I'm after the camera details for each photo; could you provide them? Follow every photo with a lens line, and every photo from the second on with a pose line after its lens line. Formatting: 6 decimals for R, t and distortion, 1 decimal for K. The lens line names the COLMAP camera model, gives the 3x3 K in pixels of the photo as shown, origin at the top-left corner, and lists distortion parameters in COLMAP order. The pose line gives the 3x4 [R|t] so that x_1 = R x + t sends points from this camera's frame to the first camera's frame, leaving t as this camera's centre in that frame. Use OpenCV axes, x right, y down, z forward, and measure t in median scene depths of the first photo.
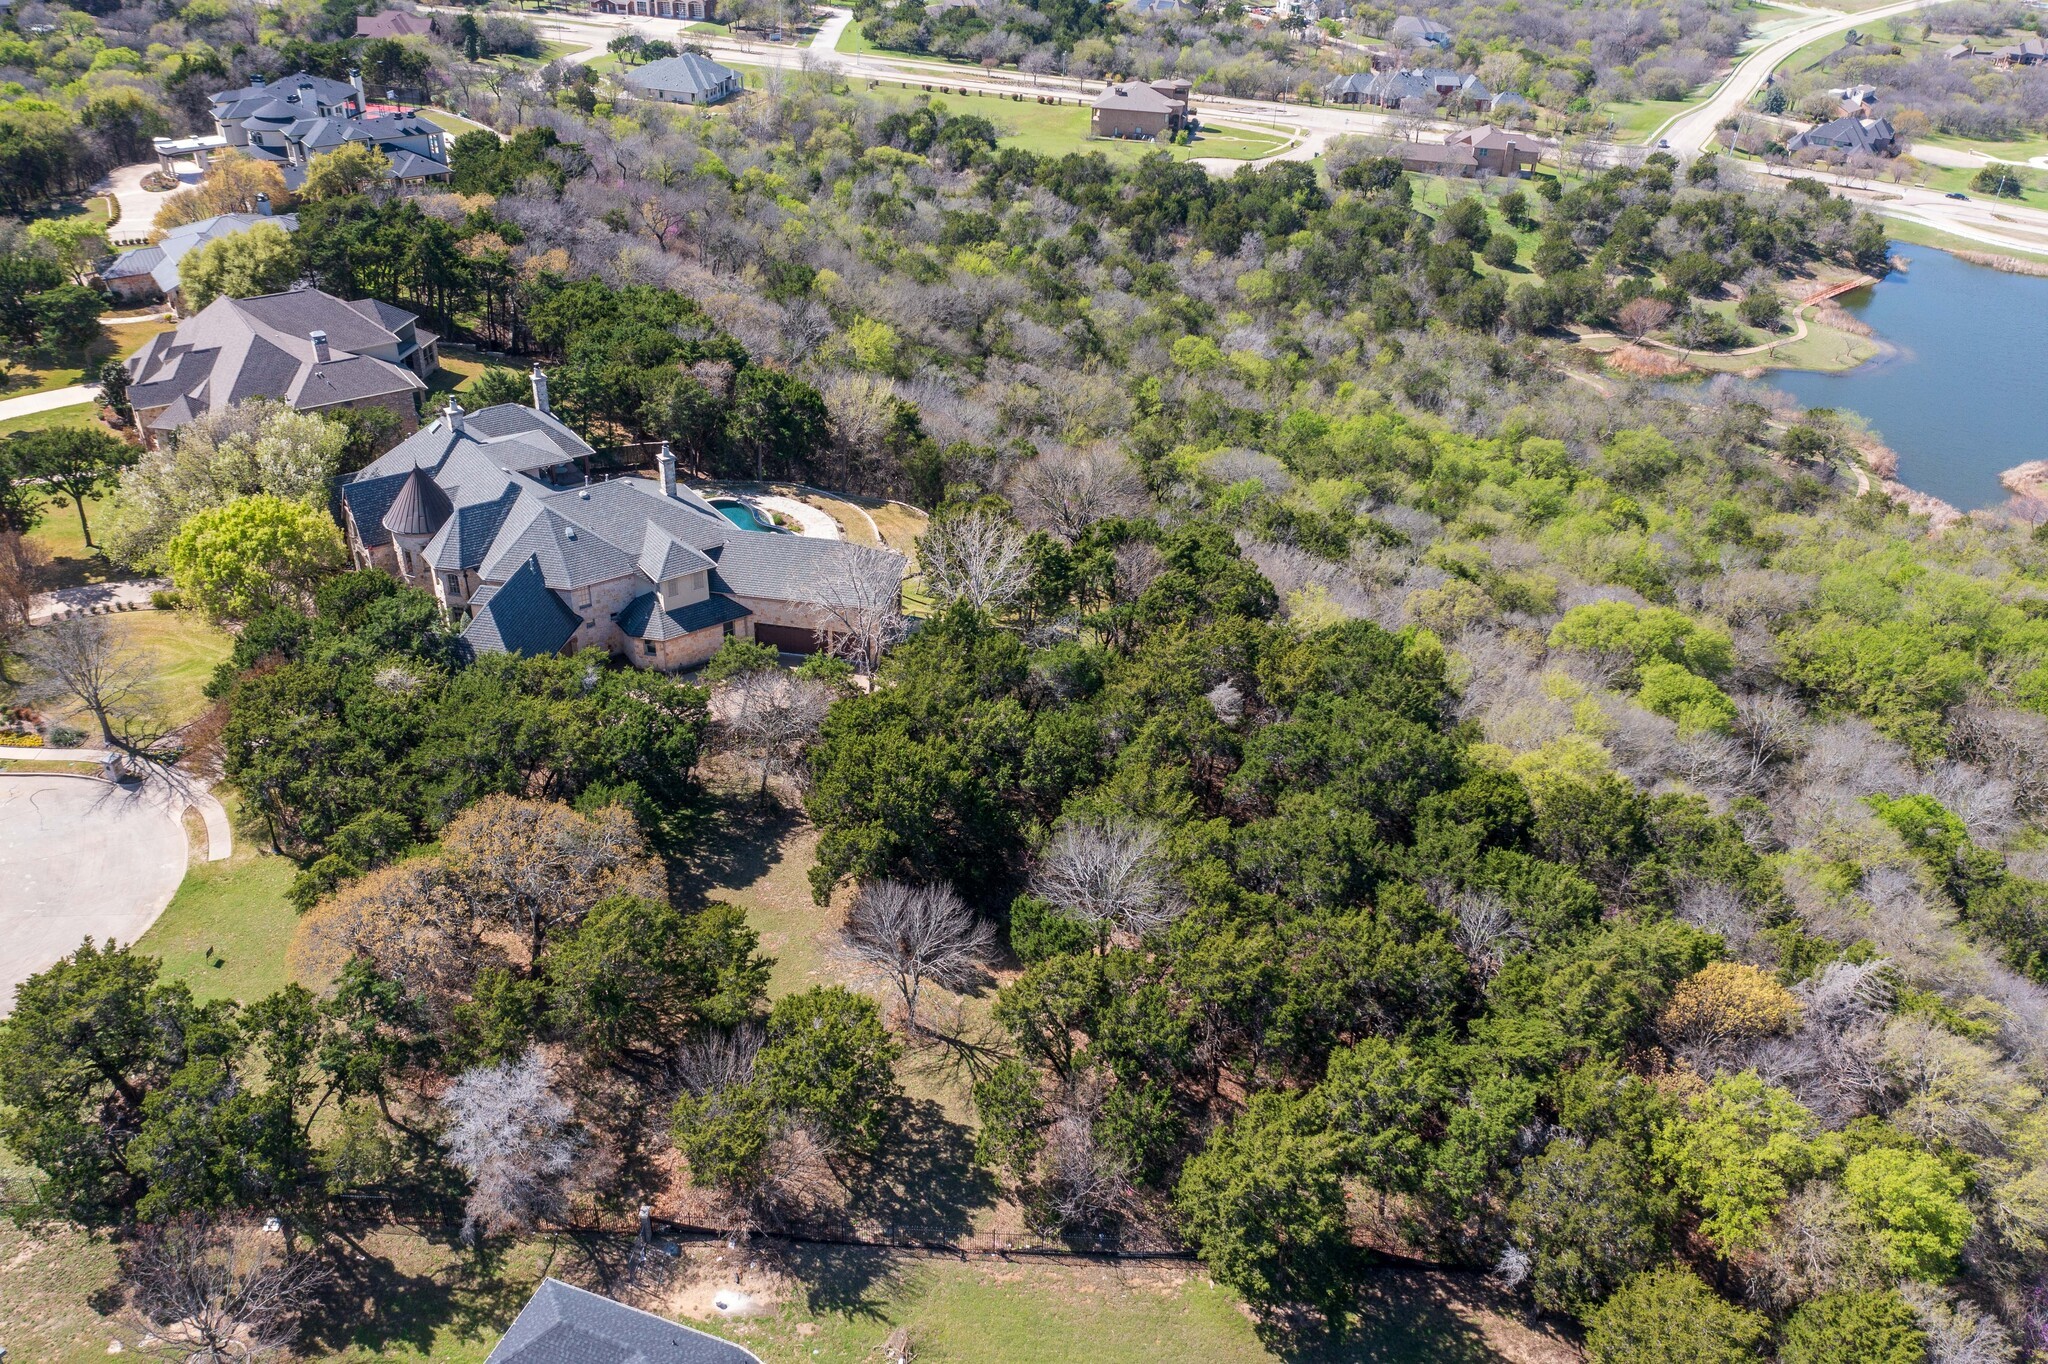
lens RADIAL K [[1591.0, 0, 1024.0], [0, 1591.0, 682.0], [0, 0, 1]] dist [-0.016153, 0.005847]
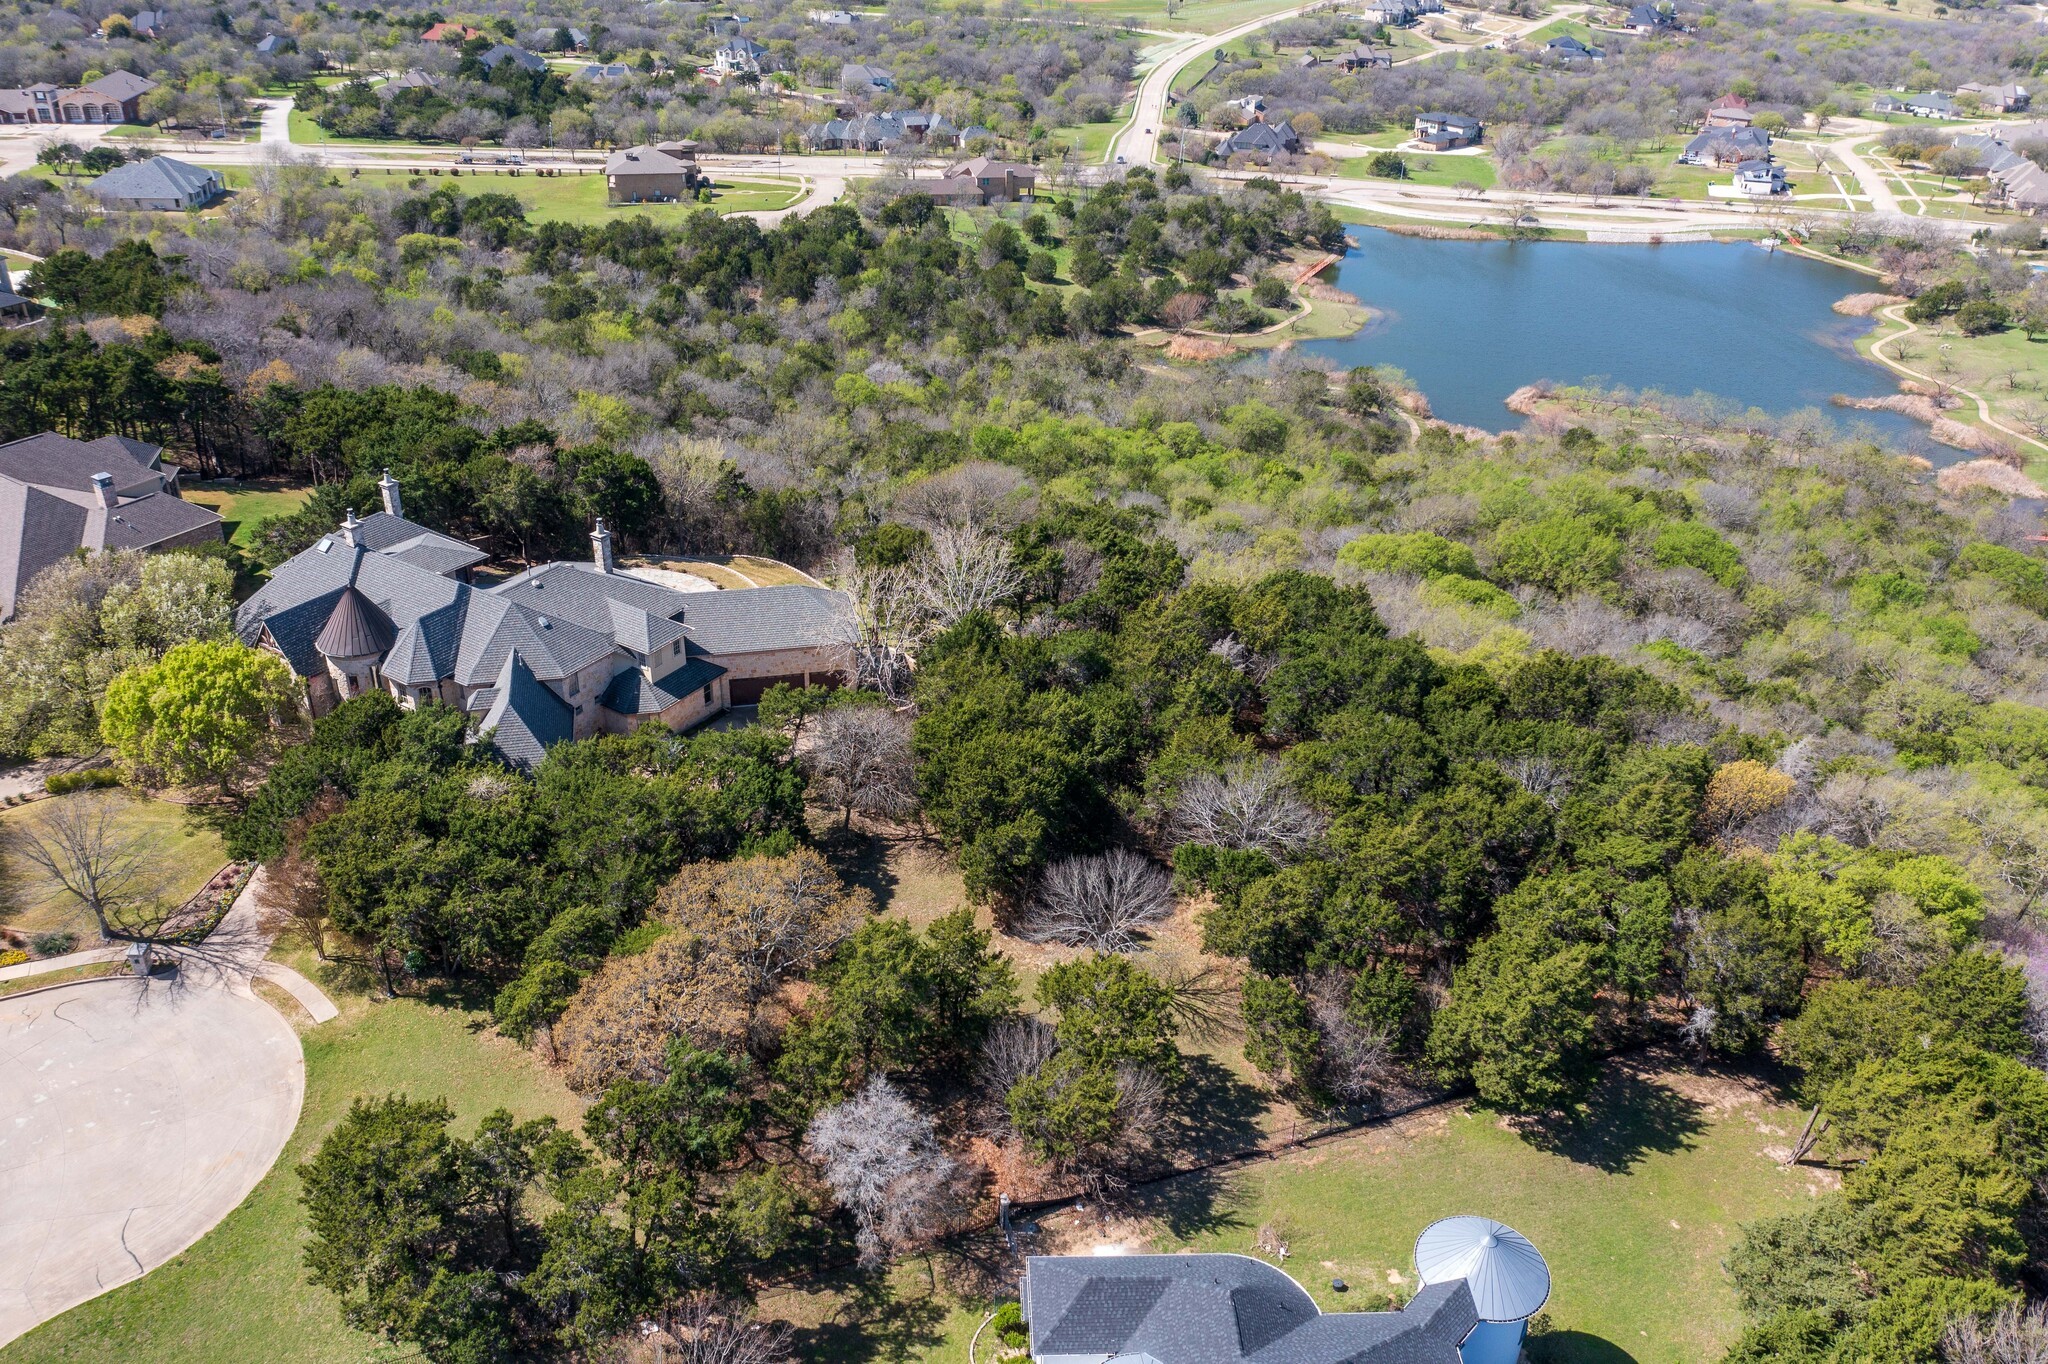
lens RADIAL K [[1591.0, 0, 1024.0], [0, 1591.0, 682.0], [0, 0, 1]] dist [-0.016153, 0.005847]
pose [[0.927133, -0.192639, 0.321427, -0.114550], [0.202597, 0.979259, 0.002516, -0.000267], [-0.315245, 0.062787, 0.946931, -0.004567]]
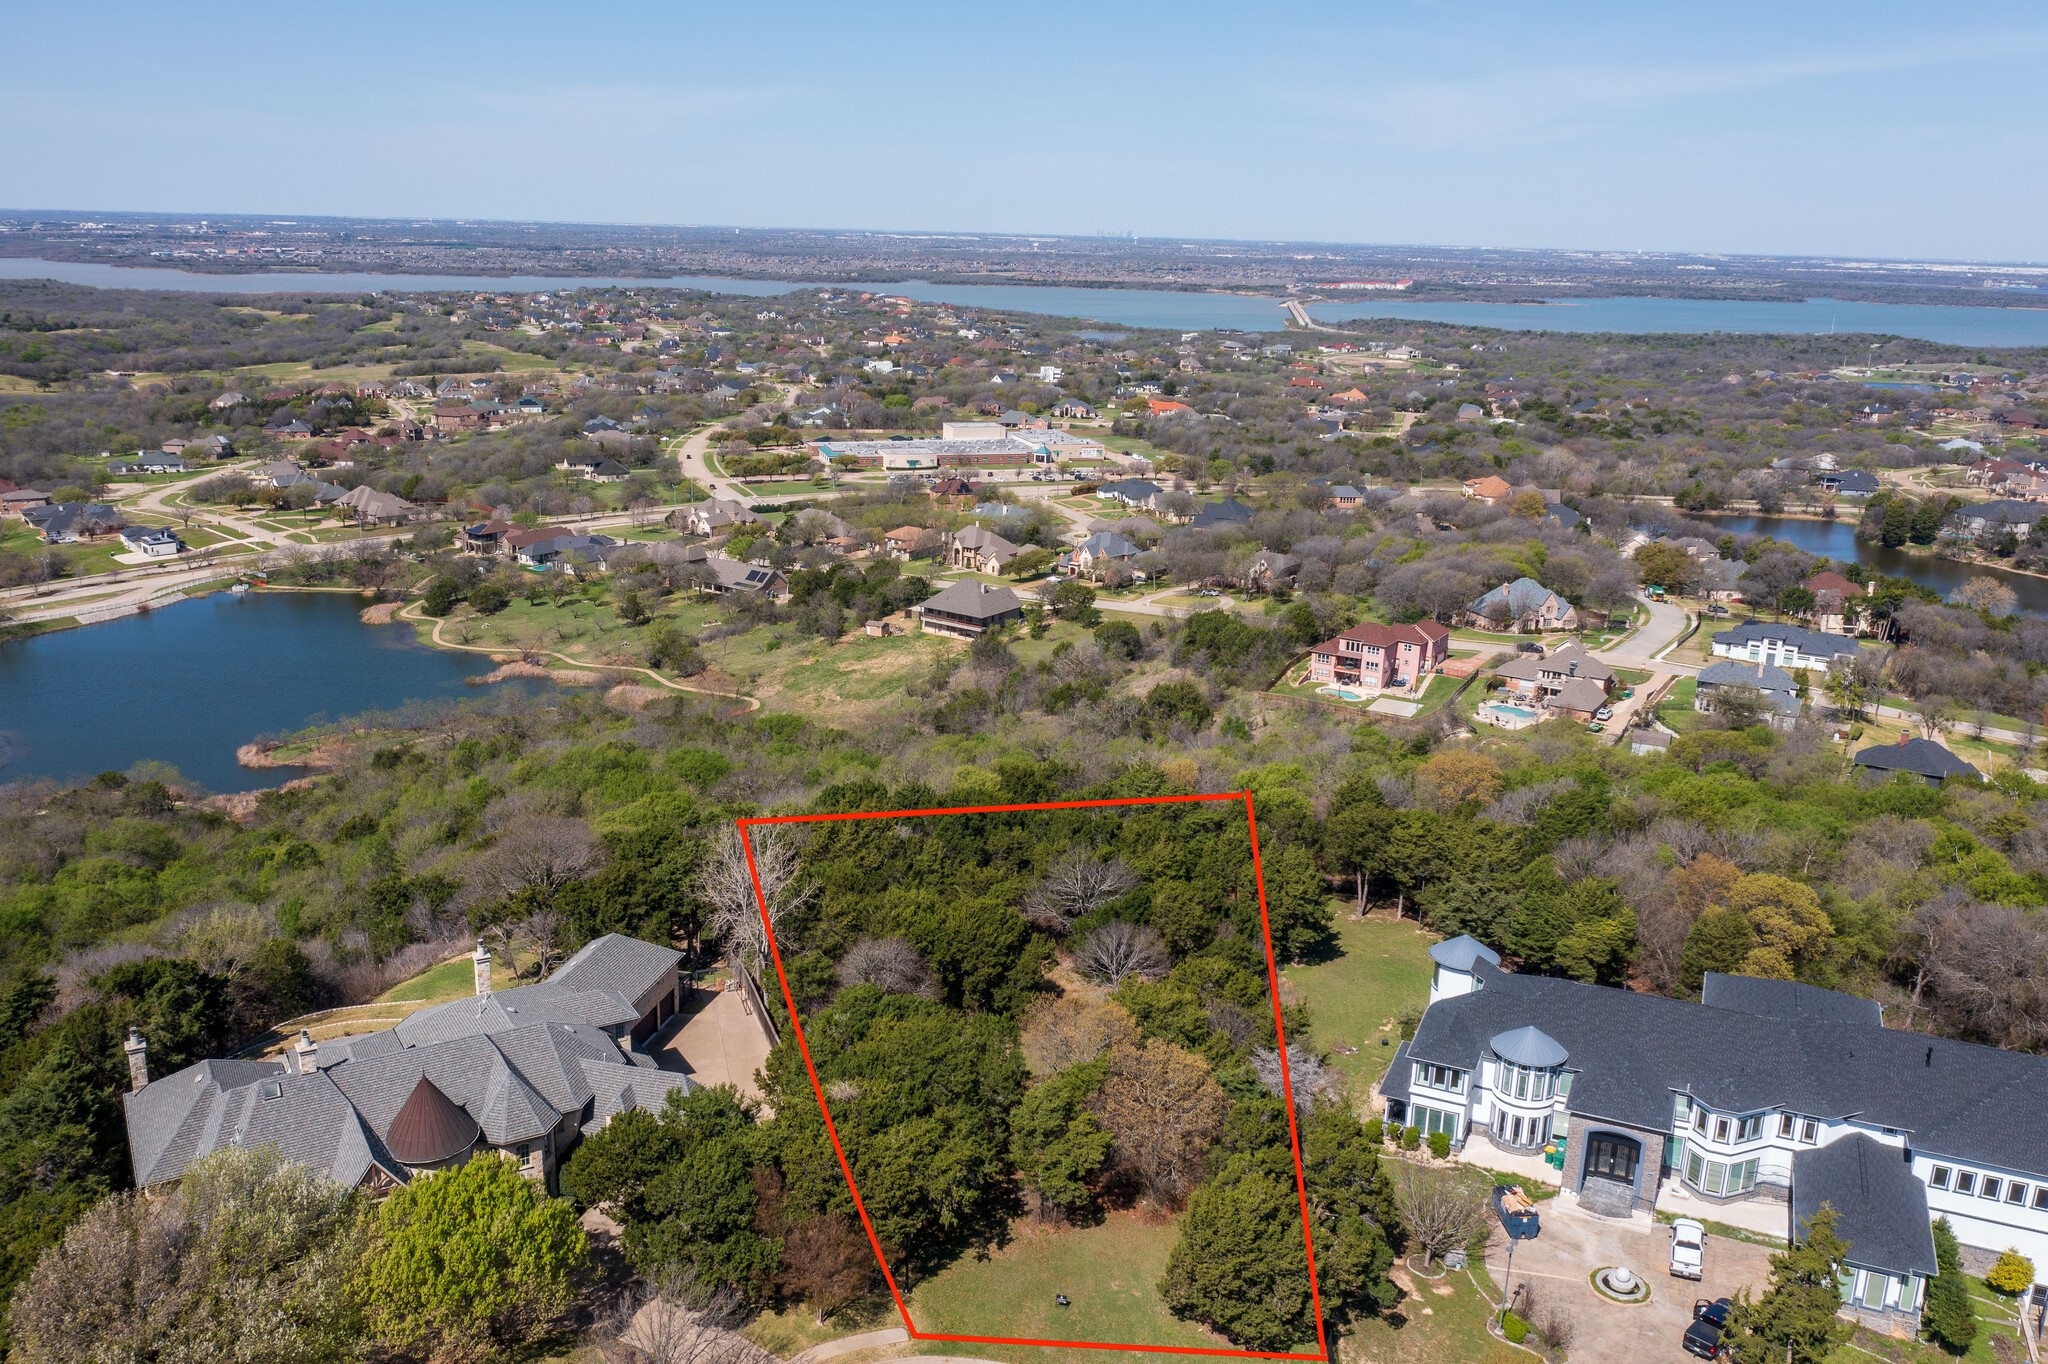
lens RADIAL K [[1638.7, 0, 1026.3], [0, 1638.7, 671.0], [0, 0, 1]] dist [-0.015448, 0.000996]
pose [[0.067604, -0.283856, 0.956481, -0.391635], [0.505844, 0.836075, 0.212370, -0.116864], [-0.859972, 0.469473, 0.200109, 0.160435]]
